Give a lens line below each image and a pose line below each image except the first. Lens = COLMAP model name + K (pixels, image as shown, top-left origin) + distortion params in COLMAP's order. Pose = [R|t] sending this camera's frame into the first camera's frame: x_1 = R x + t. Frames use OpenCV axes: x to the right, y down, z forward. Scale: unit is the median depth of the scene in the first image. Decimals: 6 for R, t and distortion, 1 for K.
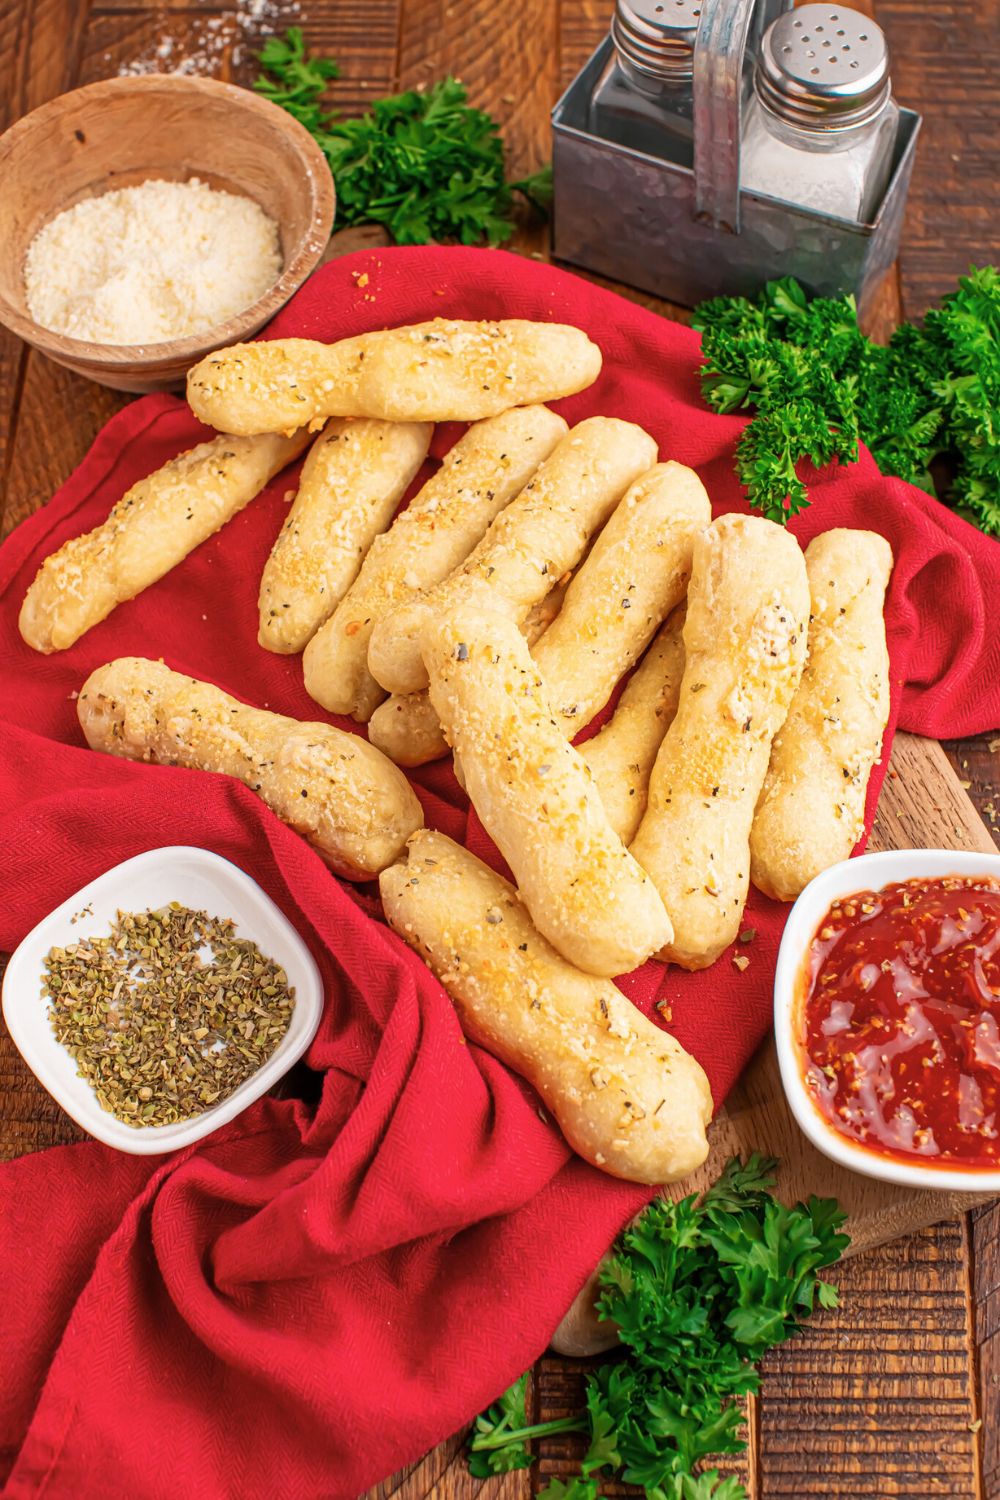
lens RADIAL K [[2162.3, 0, 499.0], [0, 2162.3, 803.8], [0, 0, 1]] dist [-0.243416, 0.043499]
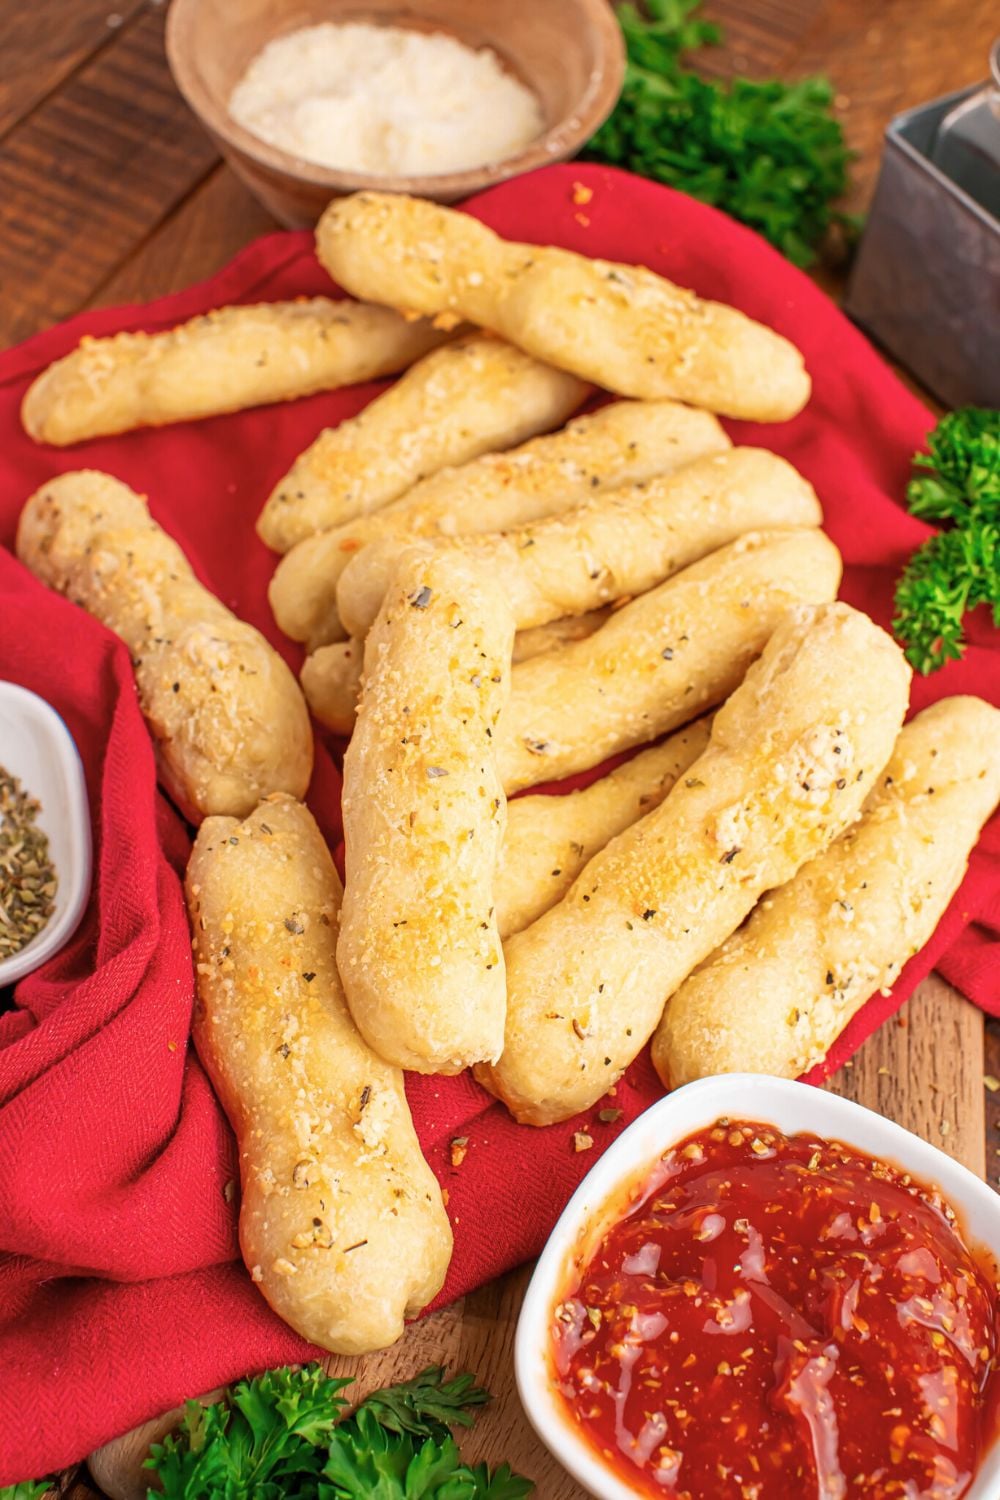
lens RADIAL K [[2162.3, 0, 499.0], [0, 2162.3, 803.8], [0, 0, 1]] dist [-0.243416, 0.043499]
pose [[0.886371, 0.430918, -0.169284, 0.162865], [-0.446044, 0.892803, -0.062825, 0.029639], [0.124065, 0.131195, 0.983563, 0.260220]]
